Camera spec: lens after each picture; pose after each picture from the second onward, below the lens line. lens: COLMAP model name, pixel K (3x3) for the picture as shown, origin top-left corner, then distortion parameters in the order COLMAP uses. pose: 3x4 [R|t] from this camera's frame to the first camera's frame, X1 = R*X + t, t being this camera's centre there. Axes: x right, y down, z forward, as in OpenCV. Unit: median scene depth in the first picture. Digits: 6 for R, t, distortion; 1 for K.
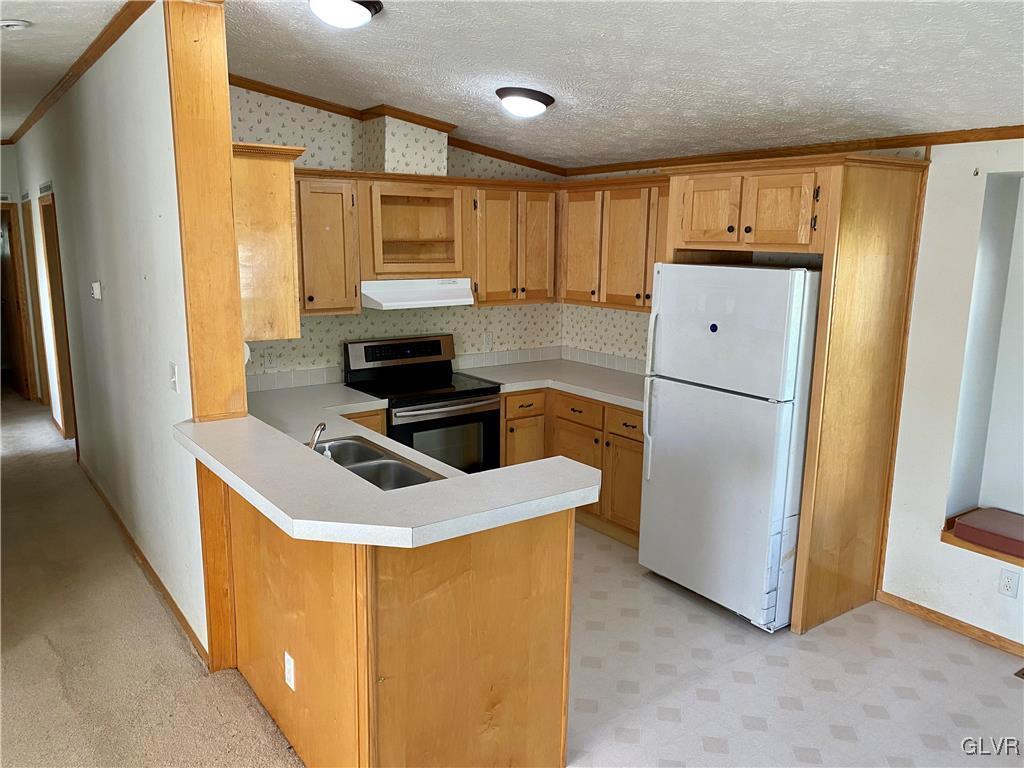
lens RADIAL K [[779.4, 0, 514.7], [0, 779.4, 383.2], [0, 0, 1]] dist [0.050464, -0.052278]
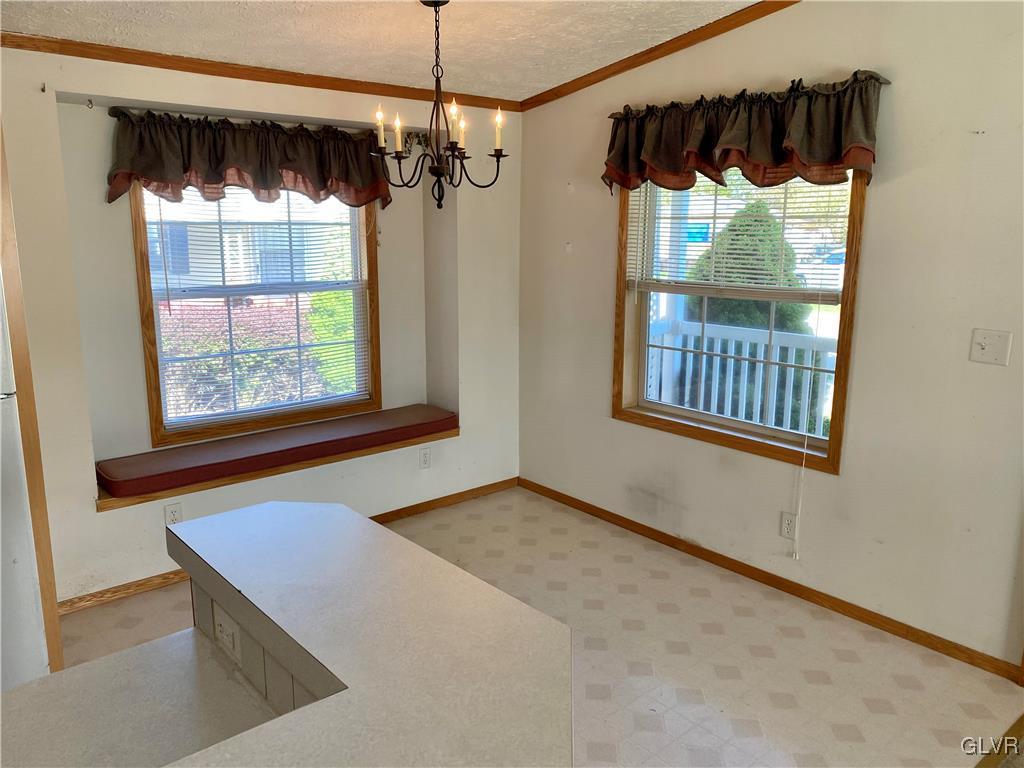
lens RADIAL K [[788.4, 0, 510.6], [0, 788.4, 381.8], [0, 0, 1]] dist [0.041068, -0.036065]
pose [[-0.084953, -0.212590, 0.973442, -0.287748], [0.181734, 0.957279, 0.224920, -0.048995], [-0.979671, 0.196015, -0.042689, 0.461409]]
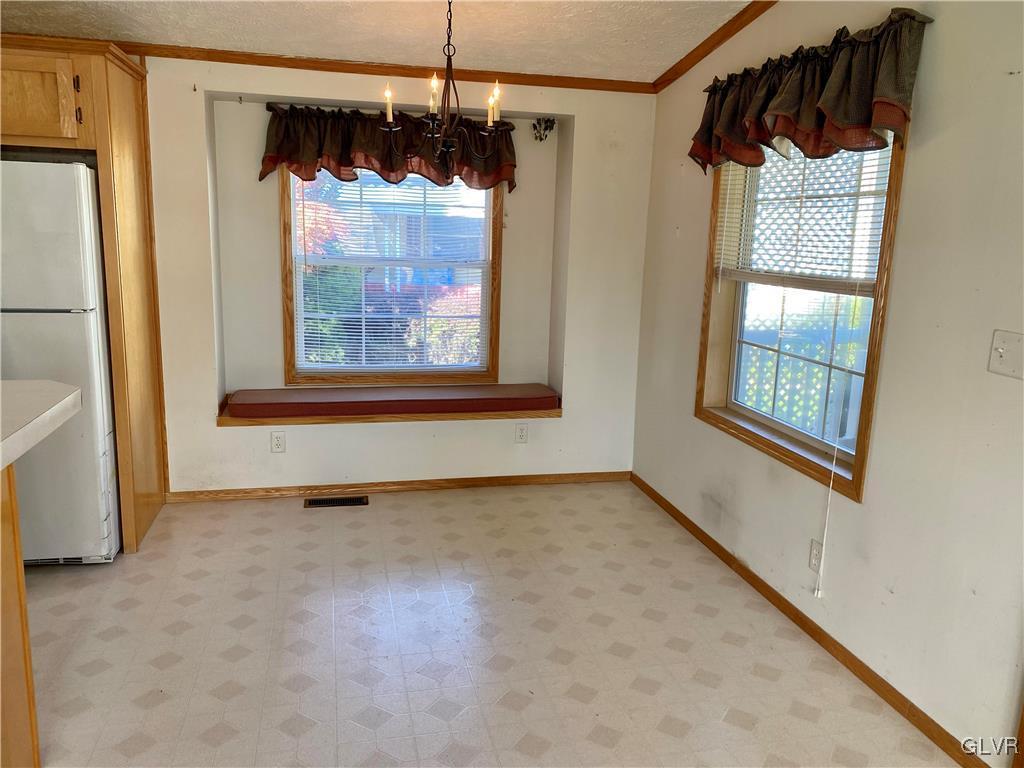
lens RADIAL K [[788.4, 0, 510.6], [0, 788.4, 381.8], [0, 0, 1]] dist [0.041068, -0.036065]
pose [[0.387831, -0.180425, 0.903899, -0.252701], [0.149998, 0.979937, 0.131244, 0.044439], [-0.909444, 0.084682, 0.407113, 0.133232]]
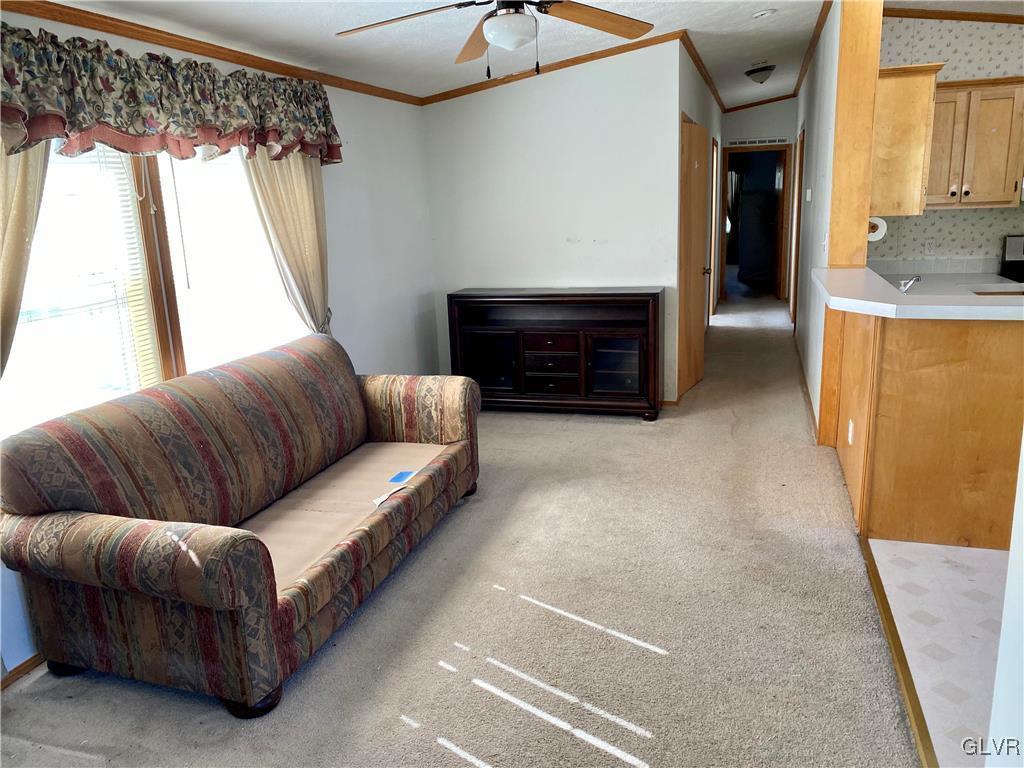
lens RADIAL K [[788.4, 0, 510.6], [0, 788.4, 381.8], [0, 0, 1]] dist [0.041068, -0.036065]
pose [[0.600127, 0.151791, -0.785371, 0.299858], [-0.104524, 0.988293, 0.111140, 0.106654], [0.793047, 0.015392, 0.608967, -0.257579]]
